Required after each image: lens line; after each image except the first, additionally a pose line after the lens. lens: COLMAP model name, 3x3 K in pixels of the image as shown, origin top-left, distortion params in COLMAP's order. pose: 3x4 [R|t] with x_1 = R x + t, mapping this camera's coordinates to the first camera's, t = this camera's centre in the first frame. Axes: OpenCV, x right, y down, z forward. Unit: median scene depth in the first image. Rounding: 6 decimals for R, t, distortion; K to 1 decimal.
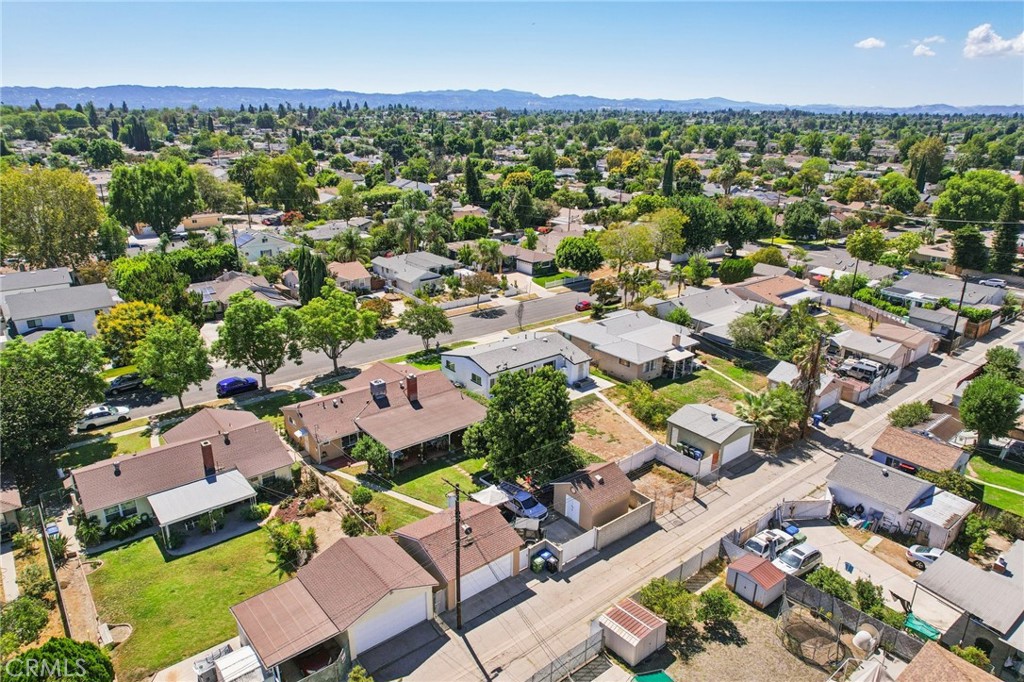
lens RADIAL K [[671.4, 0, 512.0], [0, 671.4, 341.0], [0, 0, 1]] dist [-0.076243, 0.066538]
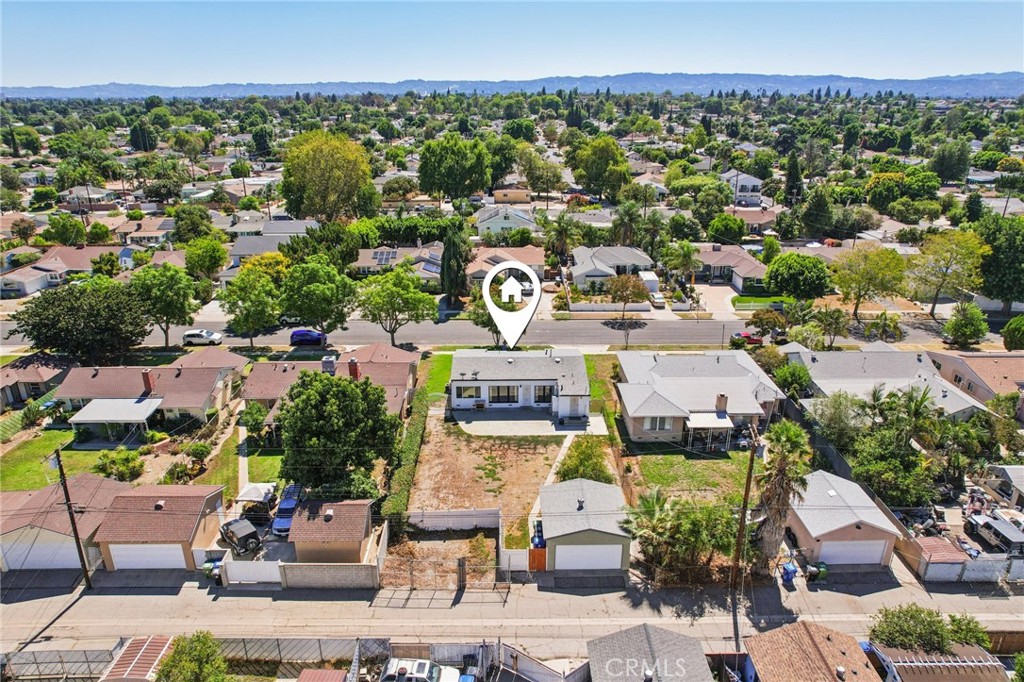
lens RADIAL K [[671.4, 0, 512.0], [0, 671.4, 341.0], [0, 0, 1]] dist [-0.076243, 0.066538]
pose [[0.784850, 0.206690, -0.584199, 0.506713], [-0.195938, 0.977142, 0.082478, -0.086383], [0.587893, 0.049734, 0.807408, 0.280537]]
